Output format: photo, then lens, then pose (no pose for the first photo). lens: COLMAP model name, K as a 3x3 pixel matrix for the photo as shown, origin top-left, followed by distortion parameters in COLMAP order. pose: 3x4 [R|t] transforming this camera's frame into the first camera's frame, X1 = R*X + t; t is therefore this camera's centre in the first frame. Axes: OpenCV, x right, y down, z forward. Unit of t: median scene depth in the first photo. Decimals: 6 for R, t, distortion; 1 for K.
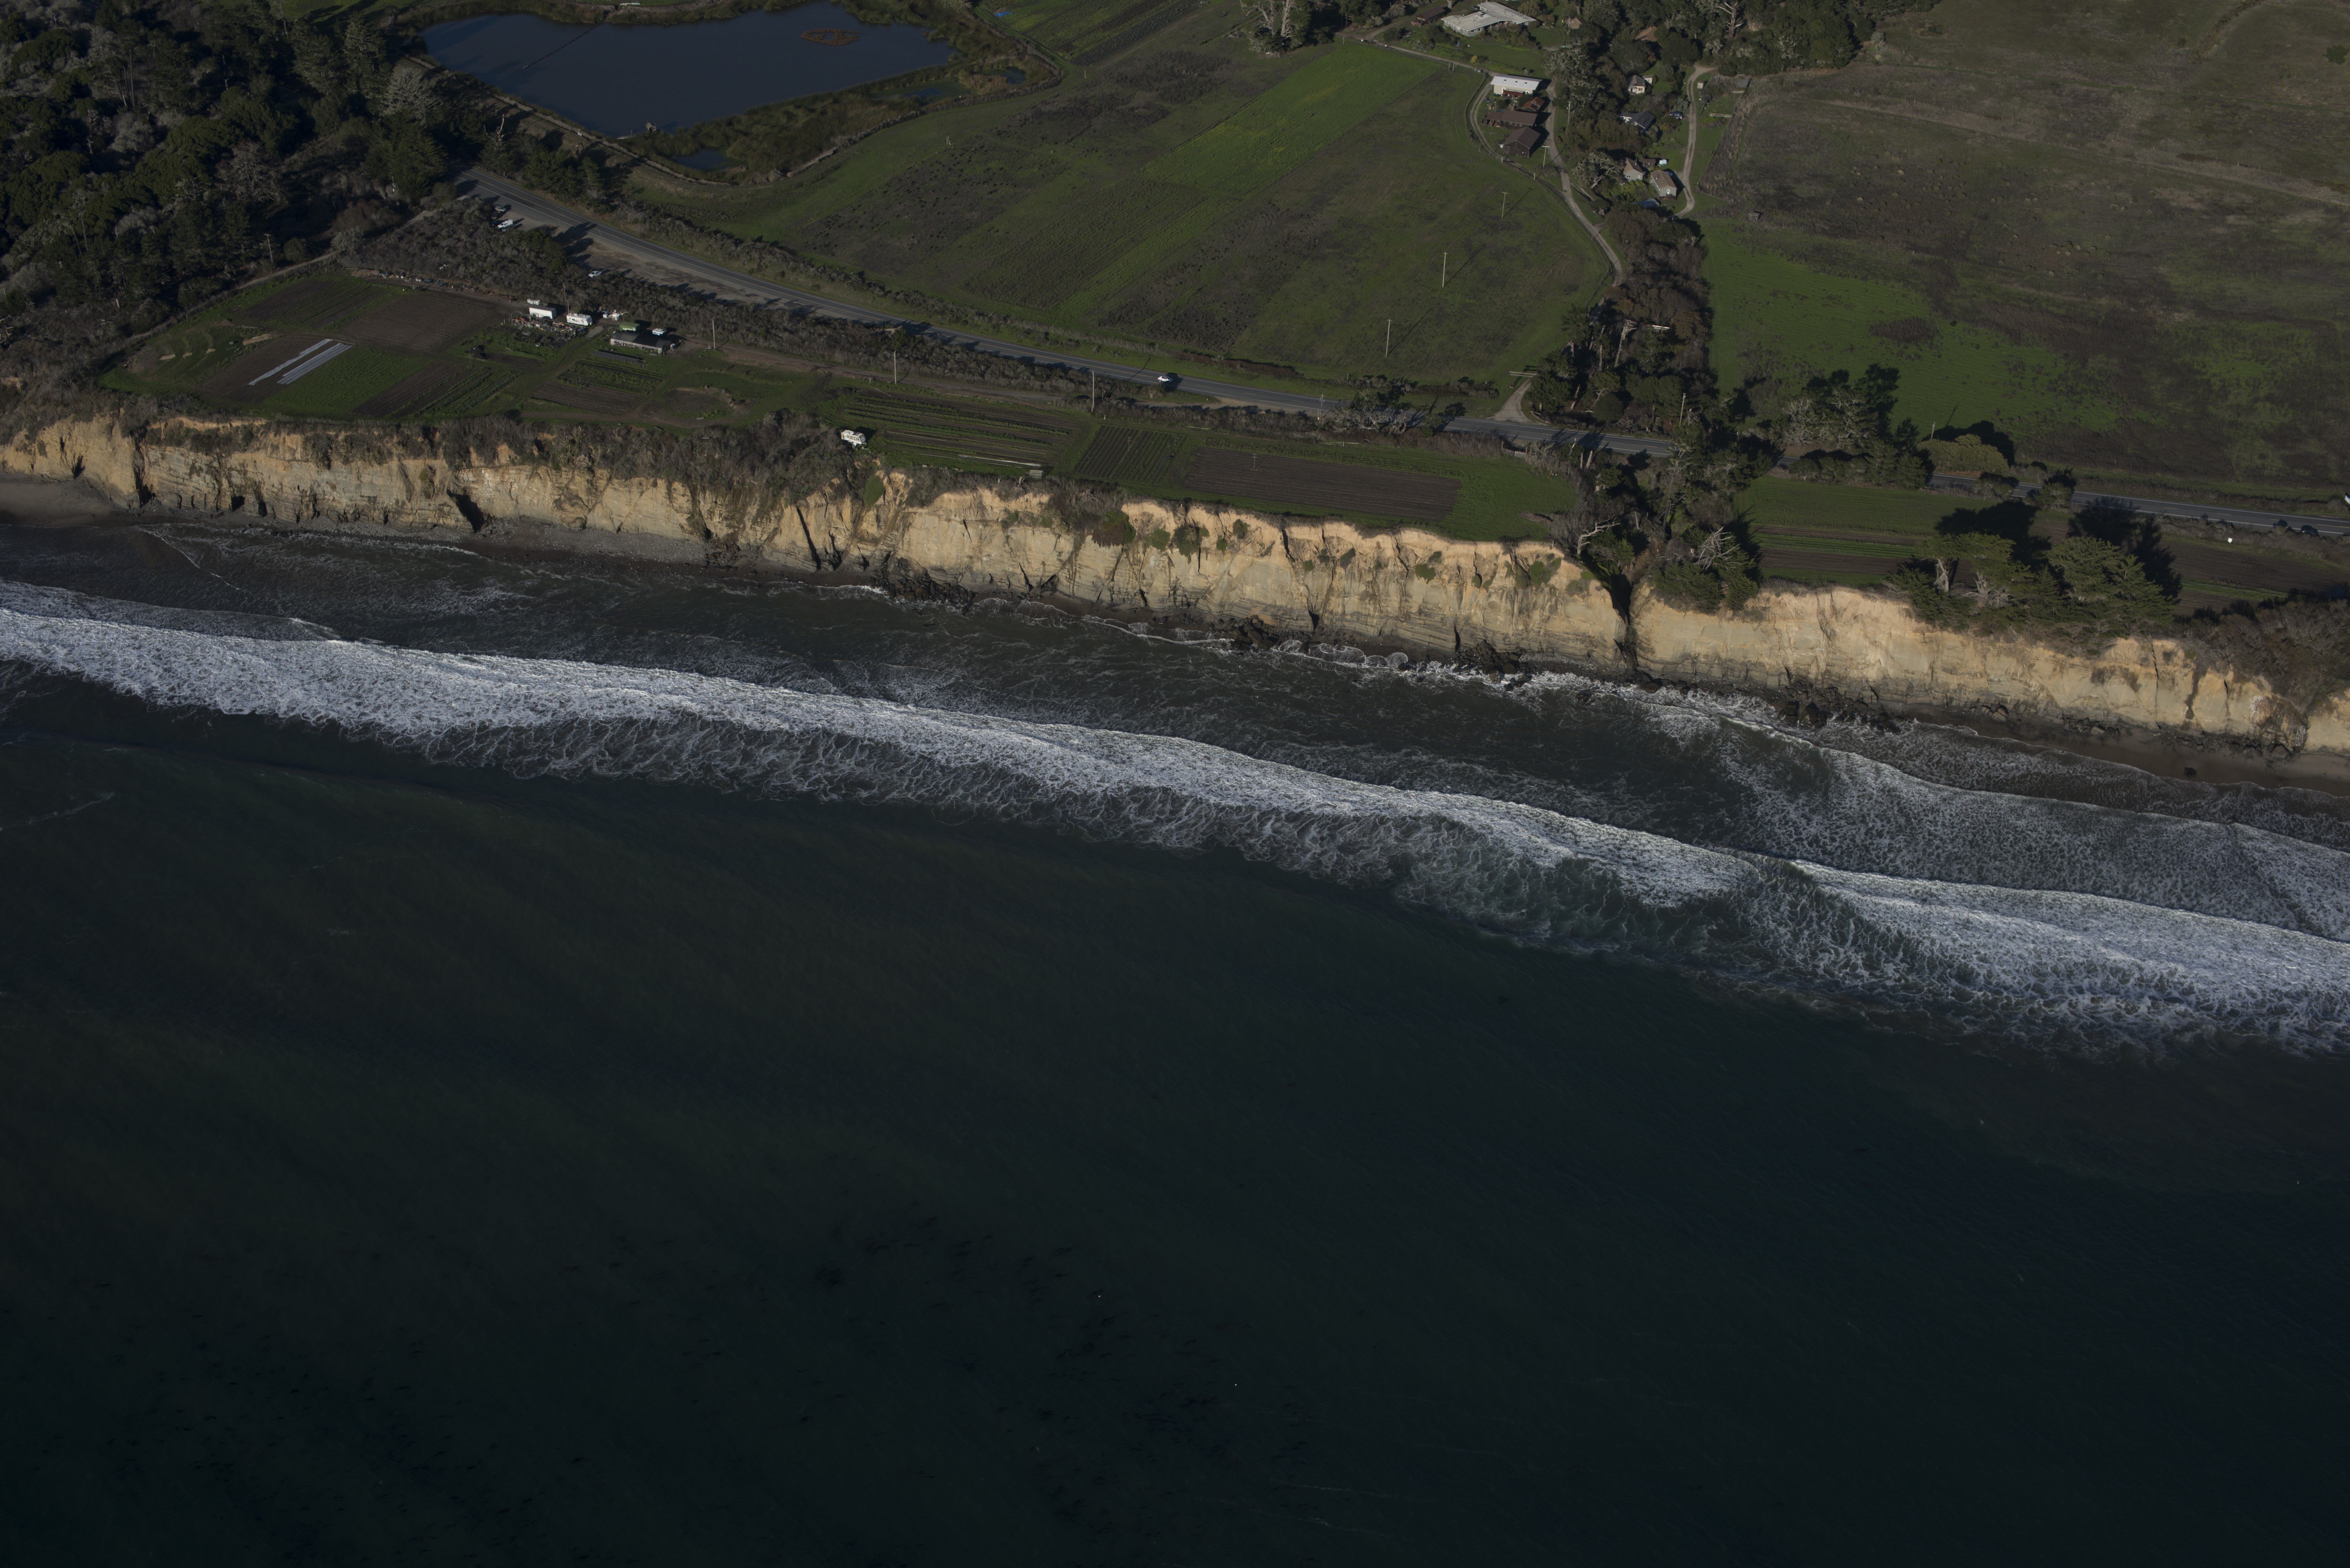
lens RADIAL K [[2701.0, 0, 1175.0], [0, 2701.0, 784.0], [0, 0, 1]] dist [-0.118850, 0.138972]
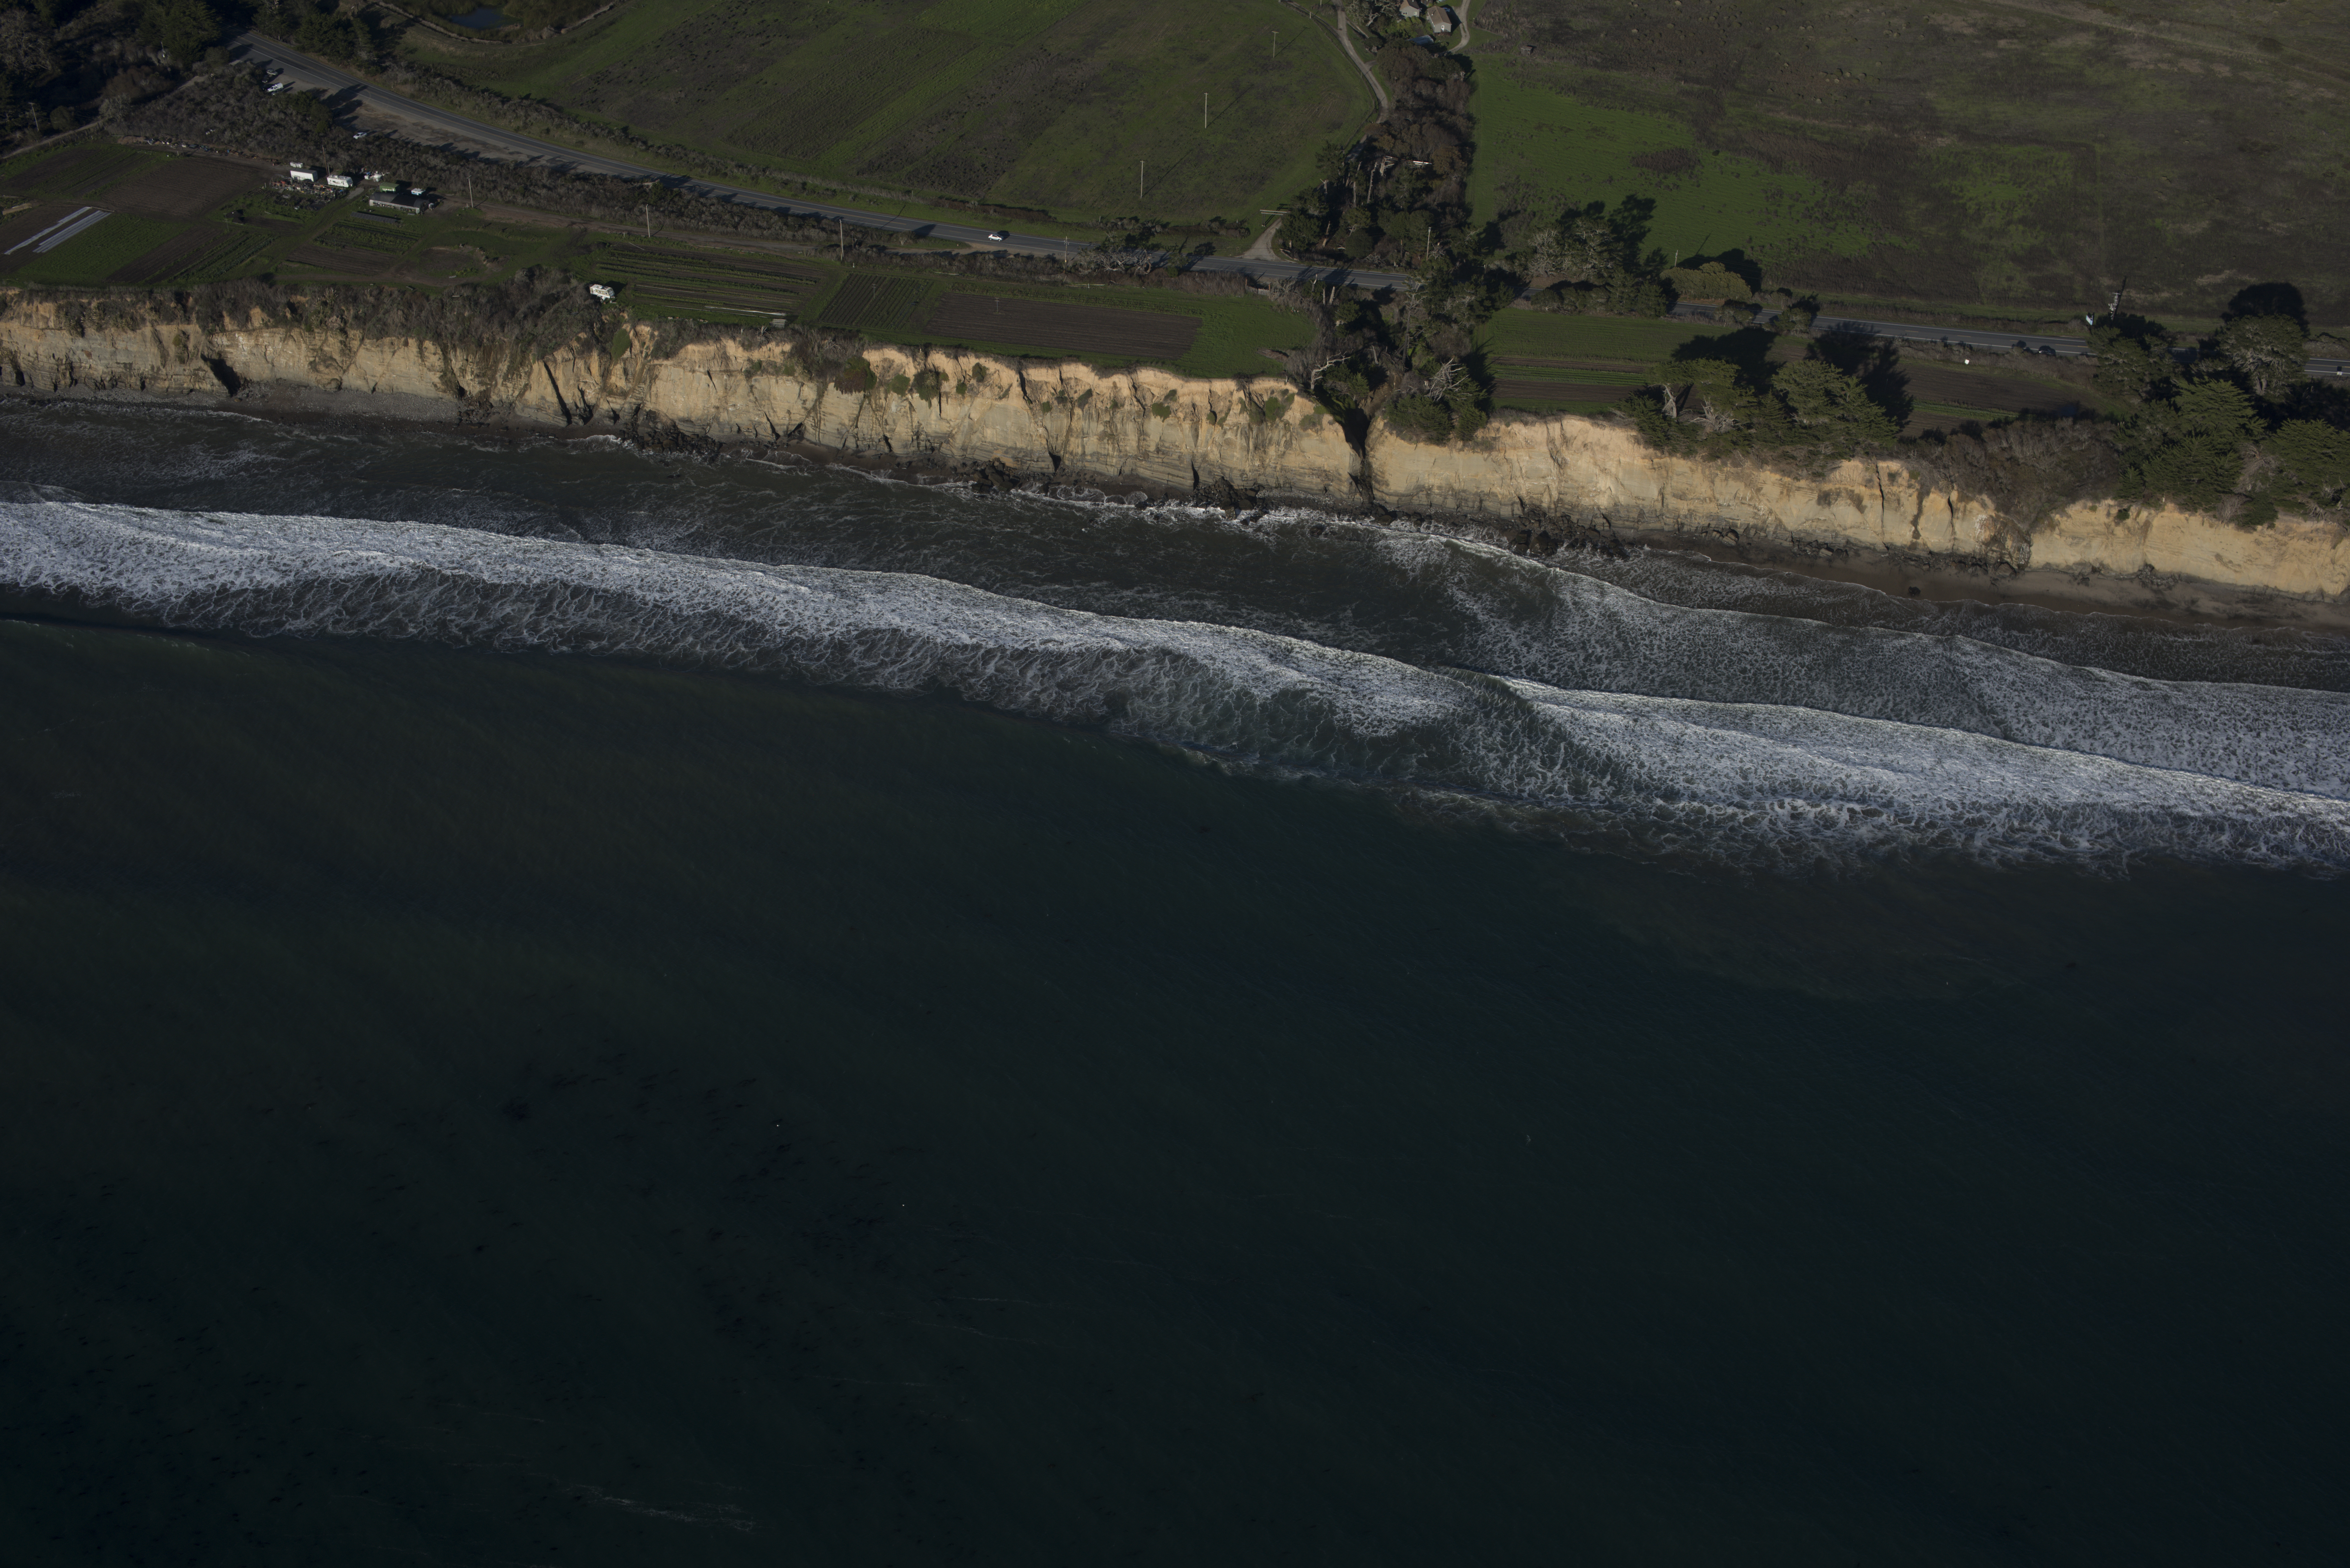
lens RADIAL K [[2701.0, 0, 1175.0], [0, 2701.0, 784.0], [0, 0, 1]] dist [-0.118850, 0.138972]
pose [[0.999555, -0.024602, 0.016874, 0.074537], [0.023717, 0.998427, 0.050800, 0.009264], [-0.018098, -0.050377, 0.998566, -0.011701]]
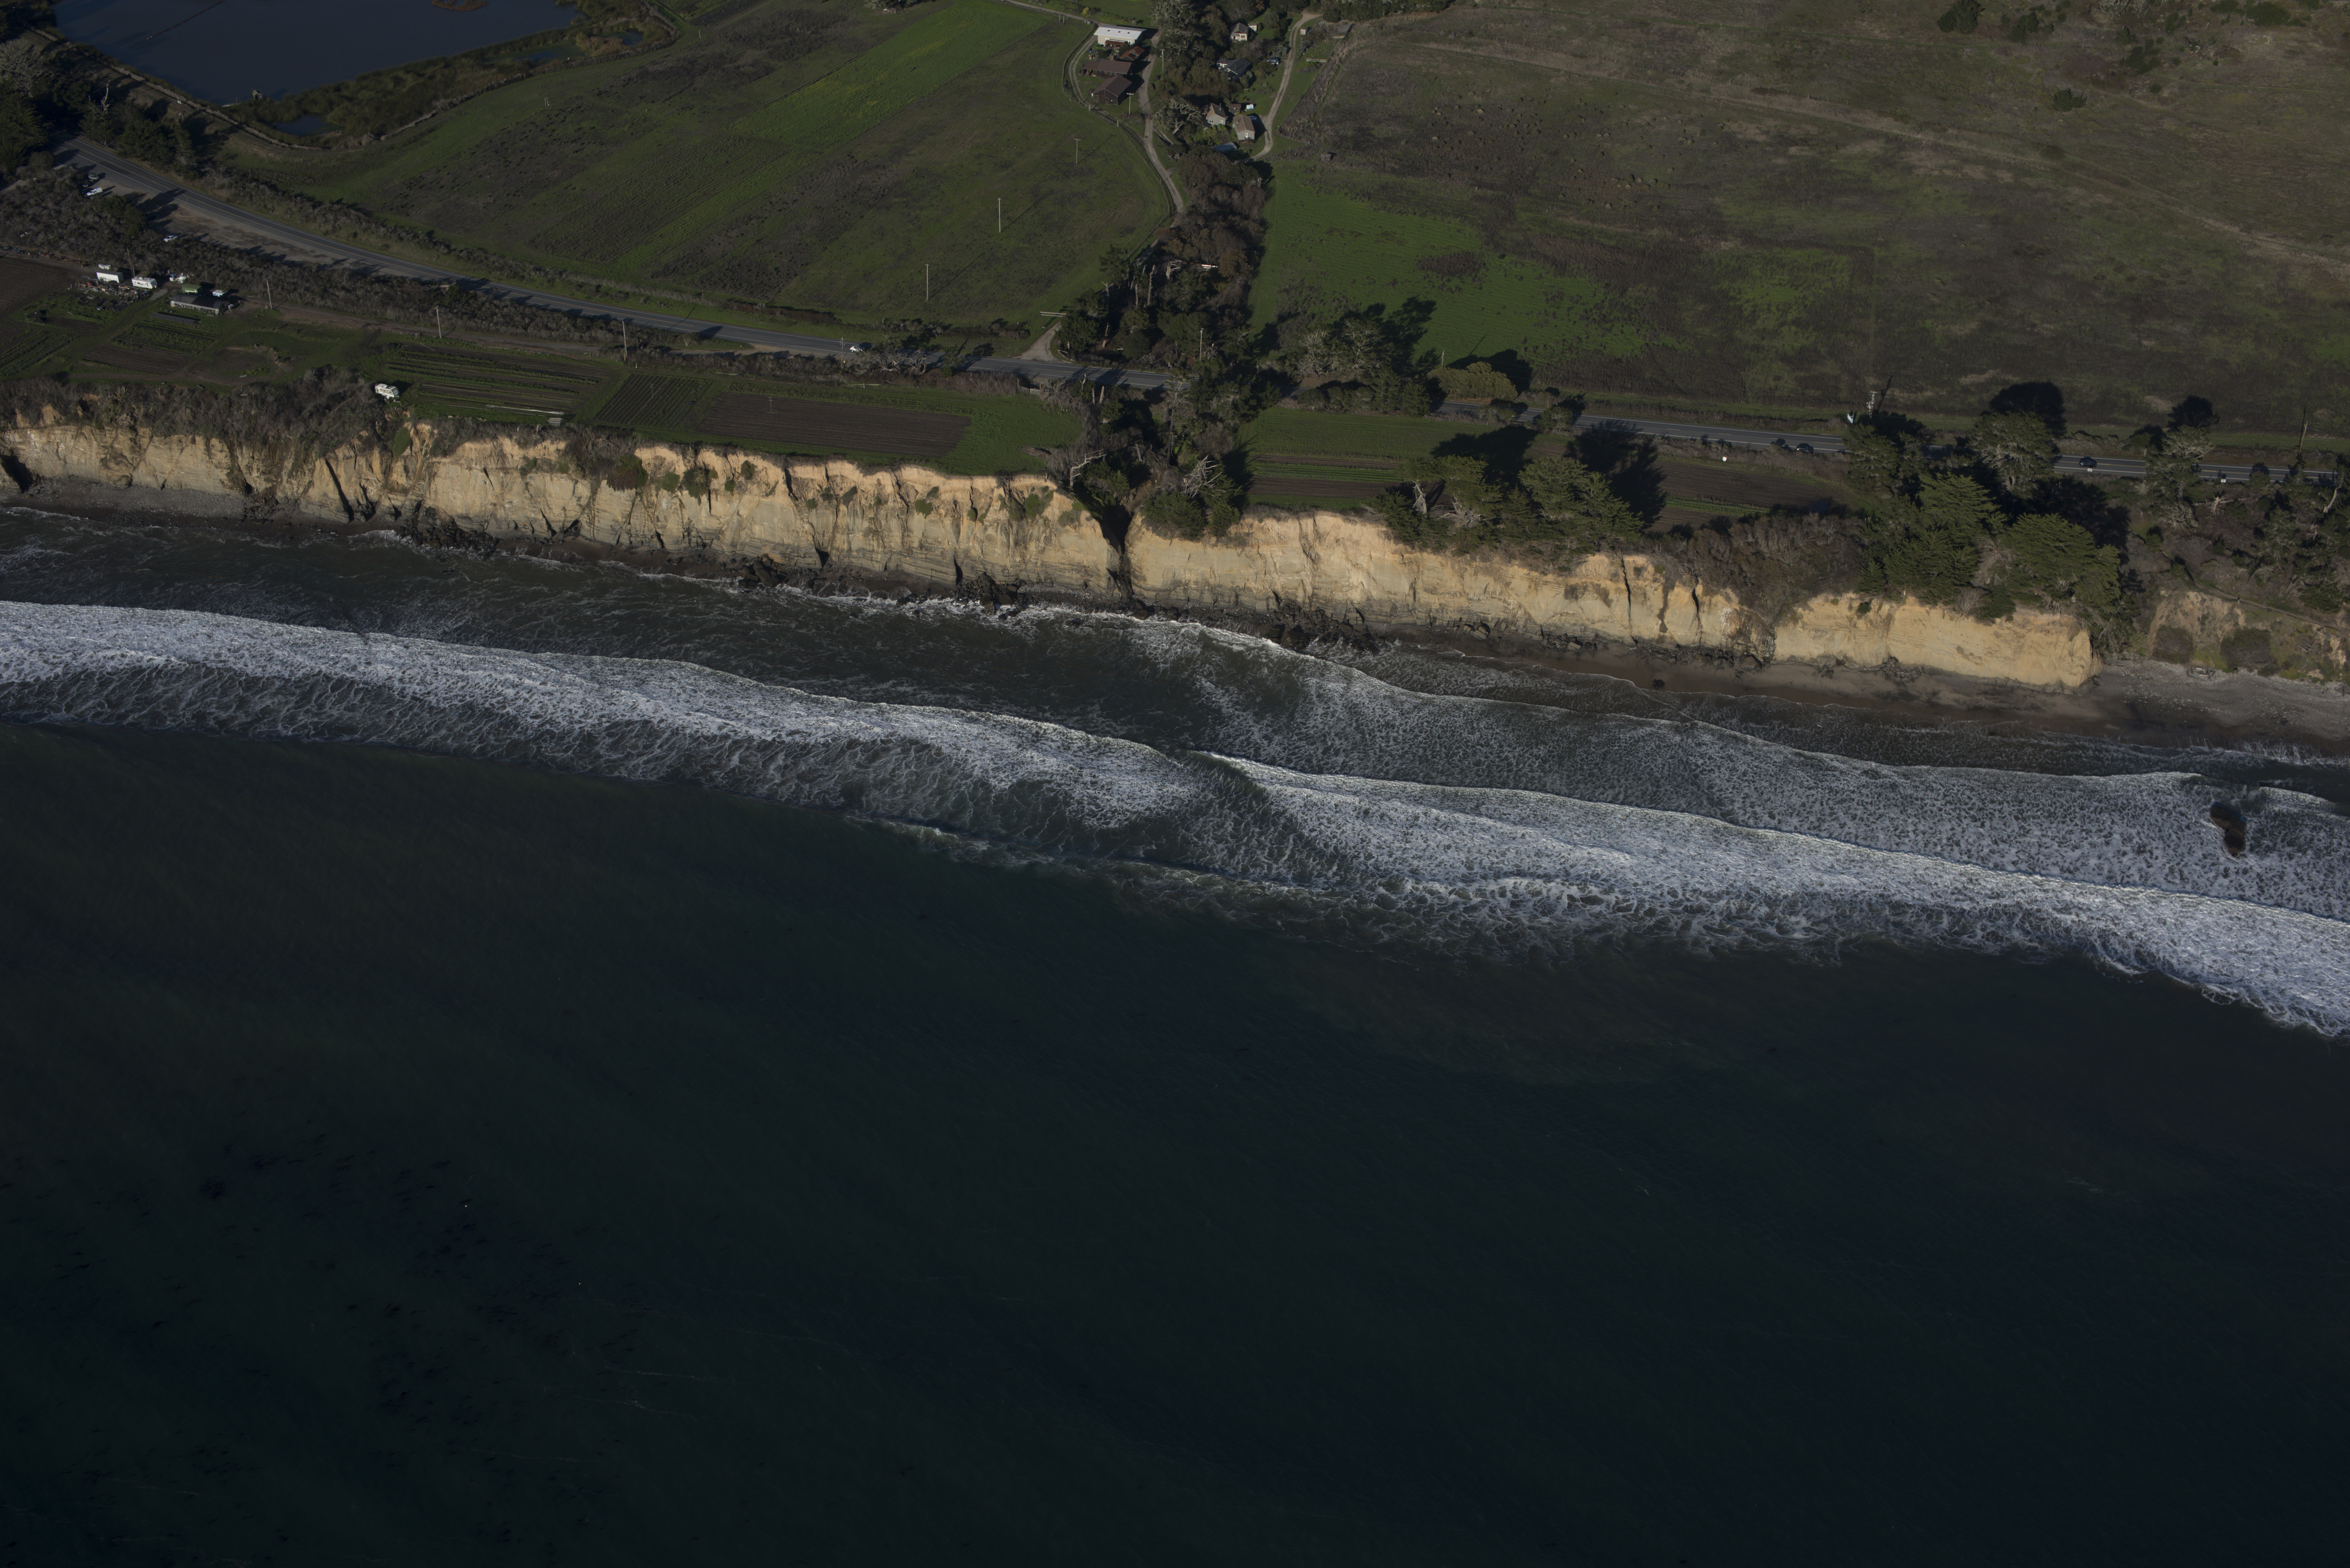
lens RADIAL K [[2701.0, 0, 1175.0], [0, 2701.0, 784.0], [0, 0, 1]] dist [-0.118850, 0.138972]
pose [[0.999289, -0.023101, 0.029795, 0.149123], [0.022821, 0.999693, 0.009689, 0.017871], [-0.030010, -0.009003, 0.999509, -0.024351]]
